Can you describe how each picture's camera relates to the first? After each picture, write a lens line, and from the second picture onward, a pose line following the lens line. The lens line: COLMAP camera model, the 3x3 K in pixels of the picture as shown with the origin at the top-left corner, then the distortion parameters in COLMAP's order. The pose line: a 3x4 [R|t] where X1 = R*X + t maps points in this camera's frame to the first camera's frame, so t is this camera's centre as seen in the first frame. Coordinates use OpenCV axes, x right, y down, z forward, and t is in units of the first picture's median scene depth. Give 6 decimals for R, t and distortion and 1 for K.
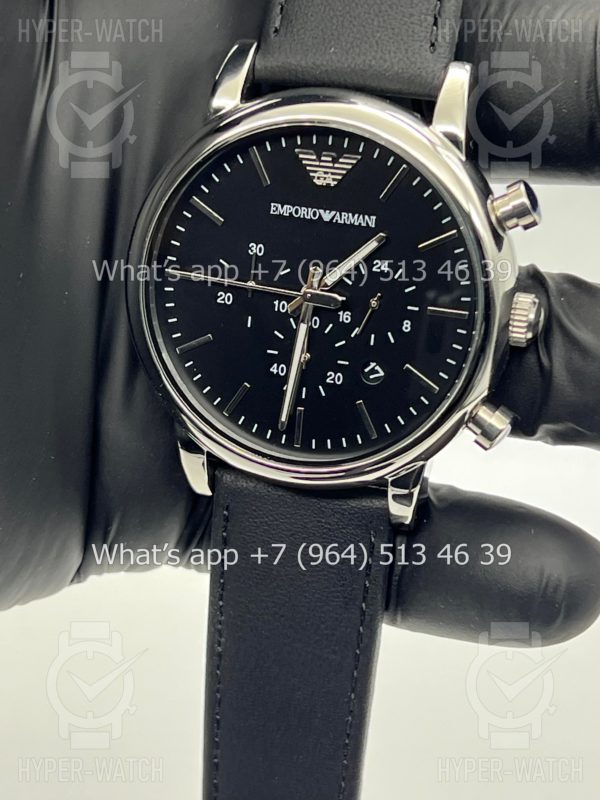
lens RADIAL K [[1818.3, 0, 298.3], [0, 1818.3, 404.6], [0, 0, 1]] dist [0.215184, 0.000000]
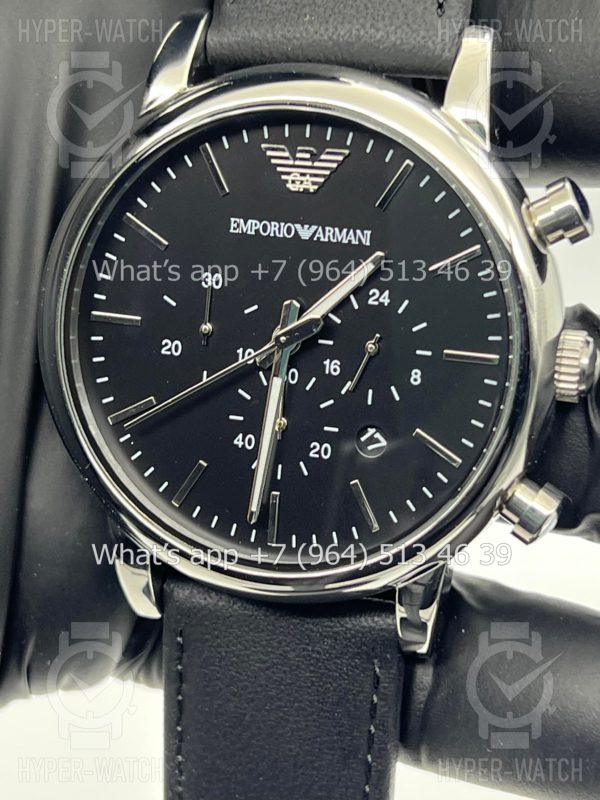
lens RADIAL K [[1818.3, 0, 304.0], [0, 1818.3, 400.2], [0, 0, 1]] dist [0.215184, 0.000000]
pose [[0.999776, -0.018407, 0.010407, 0.006061], [0.019272, 0.995738, -0.090190, 0.032017], [-0.008703, 0.090370, 0.995870, 0.261618]]
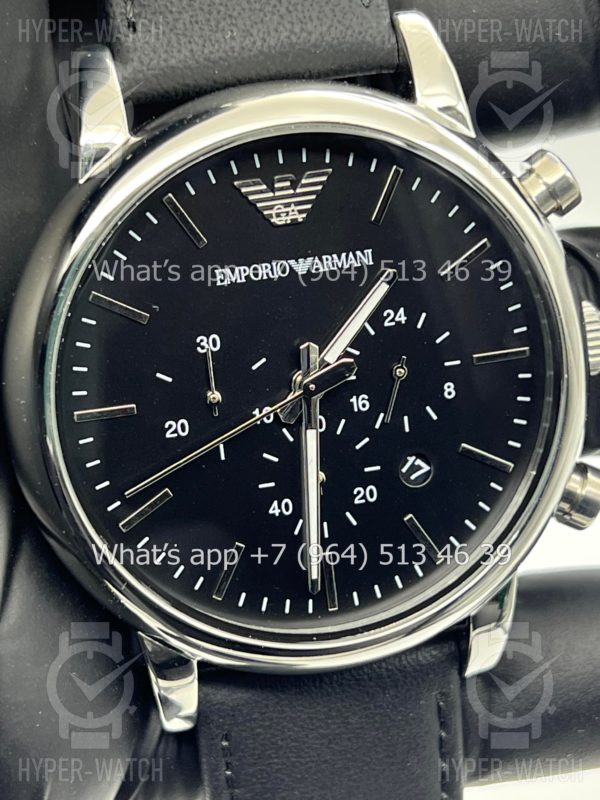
lens RADIAL K [[1818.3, 0, 293.9], [0, 1818.3, 398.5], [0, 0, 1]] dist [0.215184, 0.000000]
pose [[0.871343, -0.270548, 0.409348, -0.274444], [0.296535, 0.955022, -0.000010, -0.057347], [-0.390933, 0.121395, 0.912378, 0.389120]]
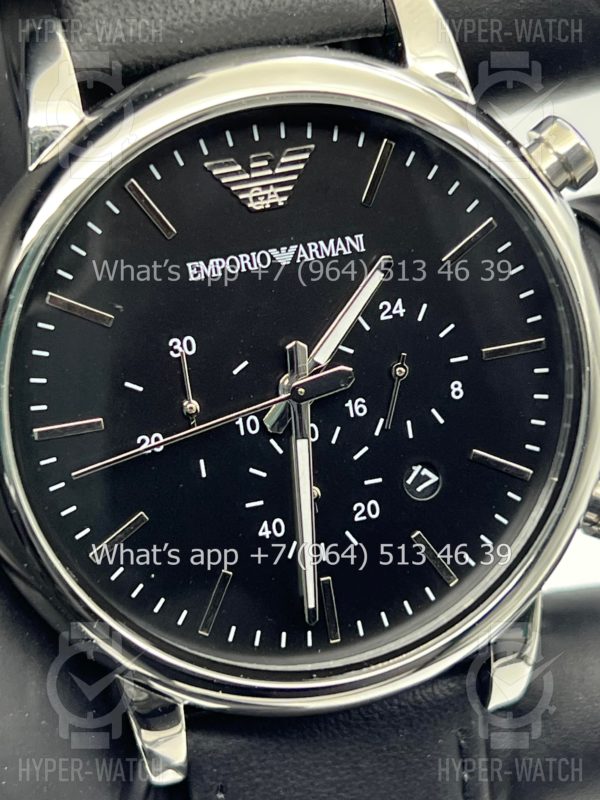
lens RADIAL K [[1818.3, 0, 297.6], [0, 1818.3, 396.2], [0, 0, 1]] dist [0.215184, 0.000000]
pose [[0.866082, -0.297430, 0.401793, -0.233378], [0.330899, 0.943550, -0.014797, -0.049506], [-0.374710, 0.145768, 0.915611, 0.454038]]
